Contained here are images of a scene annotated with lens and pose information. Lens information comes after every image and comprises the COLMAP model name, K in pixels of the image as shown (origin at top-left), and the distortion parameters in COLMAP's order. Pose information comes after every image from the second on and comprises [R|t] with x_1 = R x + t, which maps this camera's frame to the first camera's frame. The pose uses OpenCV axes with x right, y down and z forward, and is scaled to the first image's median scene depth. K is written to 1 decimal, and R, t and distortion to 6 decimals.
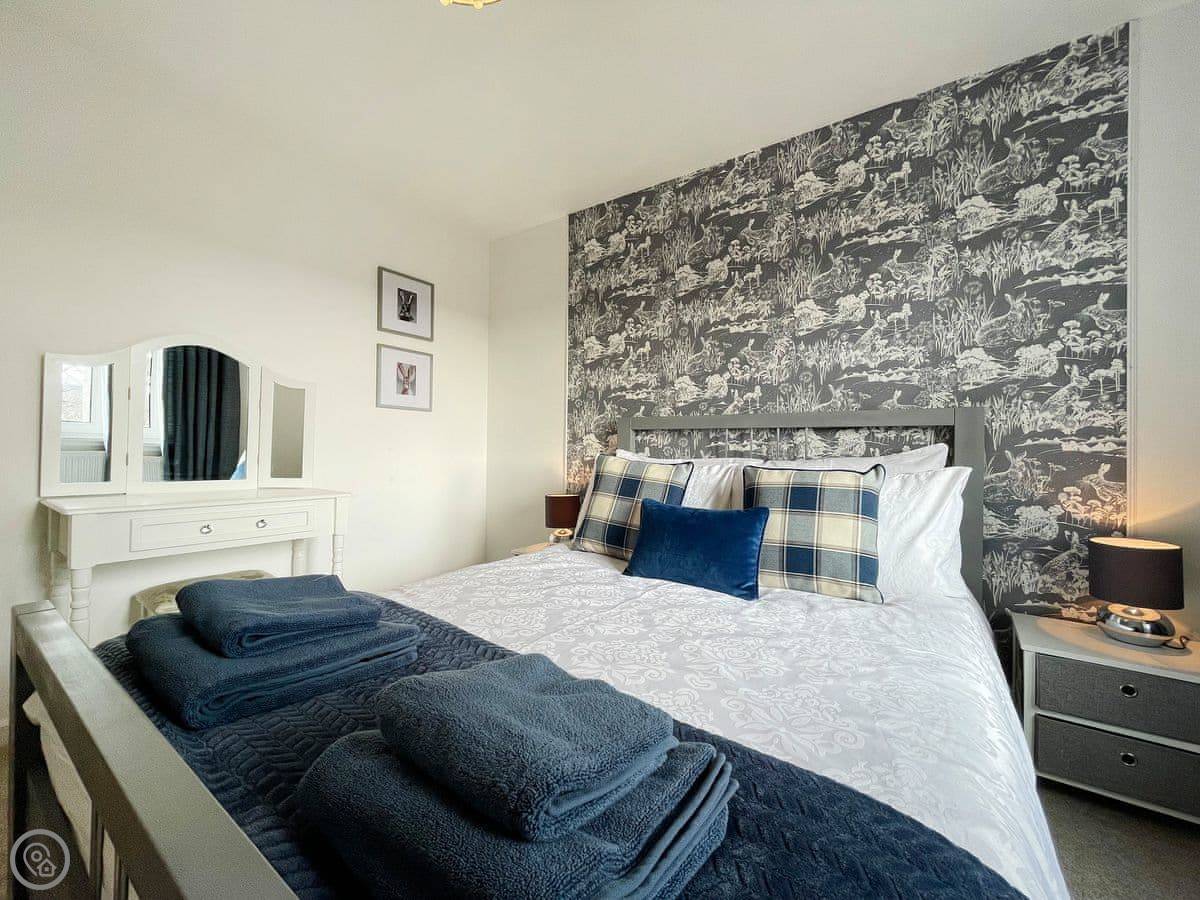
lens RADIAL K [[477.8, 0, 600.4], [0, 477.8, 459.4], [0, 0, 1]] dist [-0.008940, 0.000293]
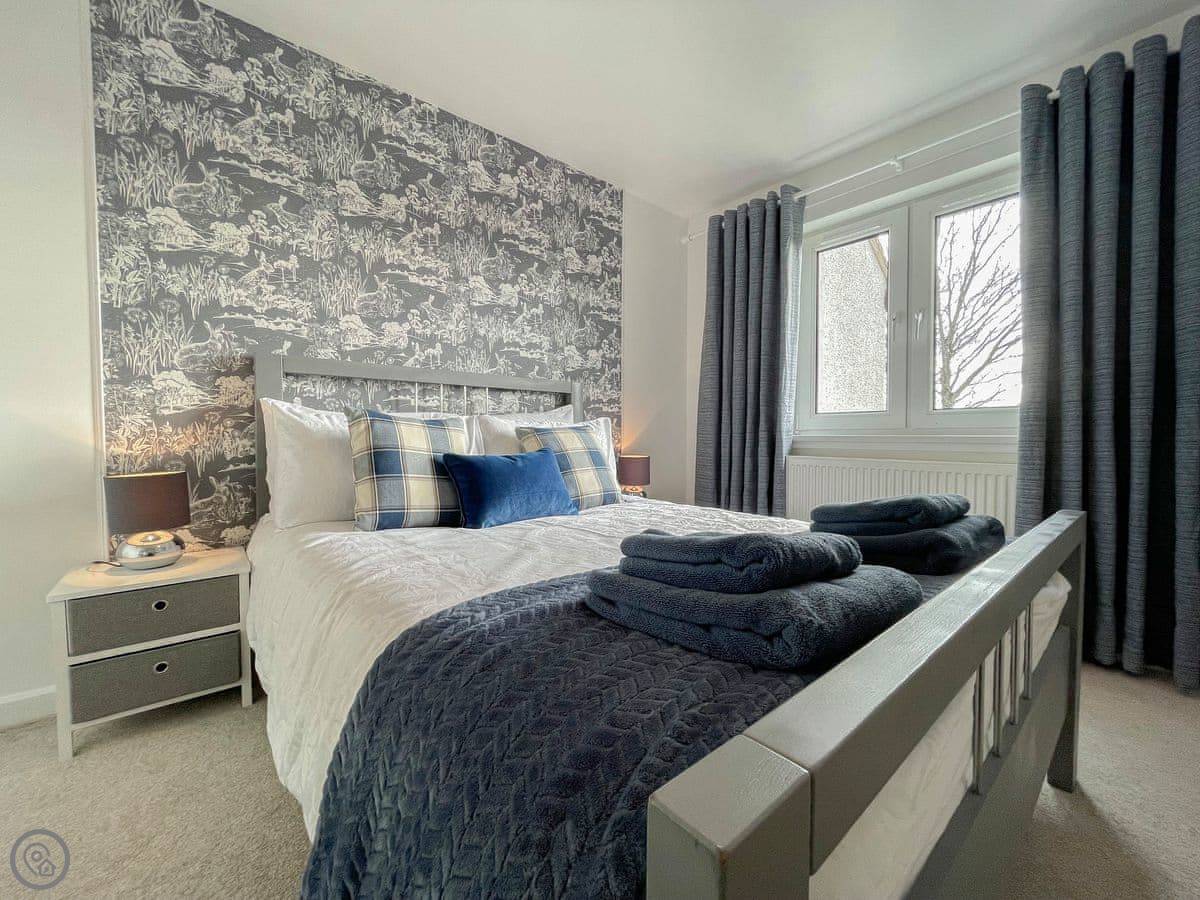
lens RADIAL K [[477.8, 0, 591.1], [0, 477.8, 433.3], [0, 0, 1]] dist [-0.008940, 0.000293]
pose [[0.264793, -0.038230, 0.963547, -0.551965], [-0.011996, 0.999006, 0.042933, -0.007721], [-0.964231, -0.022927, 0.264071, 0.385327]]
